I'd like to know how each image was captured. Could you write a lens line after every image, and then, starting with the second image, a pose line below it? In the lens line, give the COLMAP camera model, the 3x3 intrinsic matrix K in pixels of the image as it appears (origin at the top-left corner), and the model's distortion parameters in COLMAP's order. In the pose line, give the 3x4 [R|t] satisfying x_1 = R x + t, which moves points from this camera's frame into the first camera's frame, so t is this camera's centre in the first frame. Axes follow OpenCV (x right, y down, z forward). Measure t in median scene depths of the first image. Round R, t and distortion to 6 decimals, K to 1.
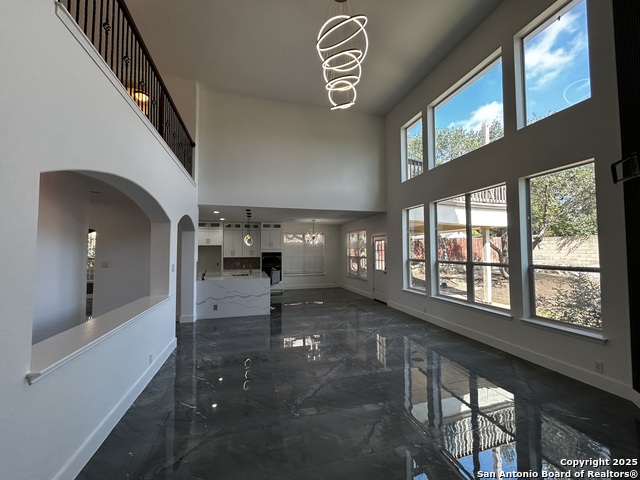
lens RADIAL K [[257.4, 0, 320.4], [0, 257.4, 235.8], [0, 0, 1]] dist [0.001032, -0.000096]
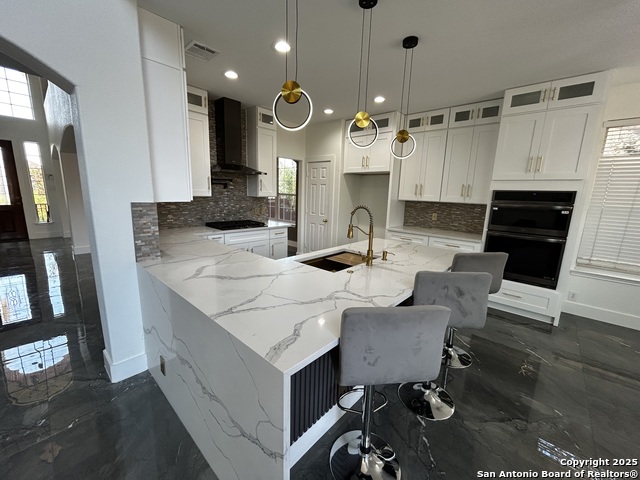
lens RADIAL K [[257.4, 0, 319.8], [0, 257.4, 239.0], [0, 0, 1]] dist [0.001032, -0.000096]
pose [[0.529993, 0.178524, -0.828997, -0.061289], [0.020004, 0.974685, 0.222687, 0.047599], [0.847766, -0.134606, 0.513005, 0.631786]]
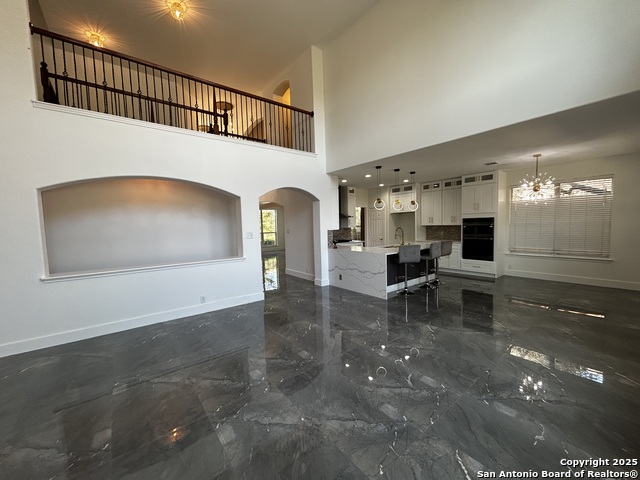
lens RADIAL K [[257.4, 0, 320.6], [0, 257.4, 241.5], [0, 0, 1]] dist [0.001032, -0.000096]
pose [[0.387033, 0.058352, -0.920218, 0.281963], [0.082060, 0.991856, 0.097408, 0.025894], [0.918407, -0.113213, 0.379093, 0.355378]]
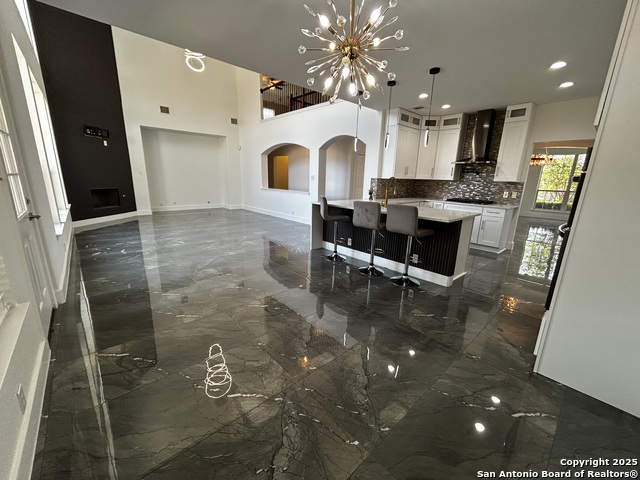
lens RADIAL K [[257.4, 0, 322.7], [0, 257.4, 243.3], [0, 0, 1]] dist [0.001032, -0.000096]
pose [[-0.894348, 0.098501, -0.436393, 0.068730], [0.009954, 0.979600, 0.200712, 0.086591], [0.447261, 0.175162, -0.877084, 1.089762]]
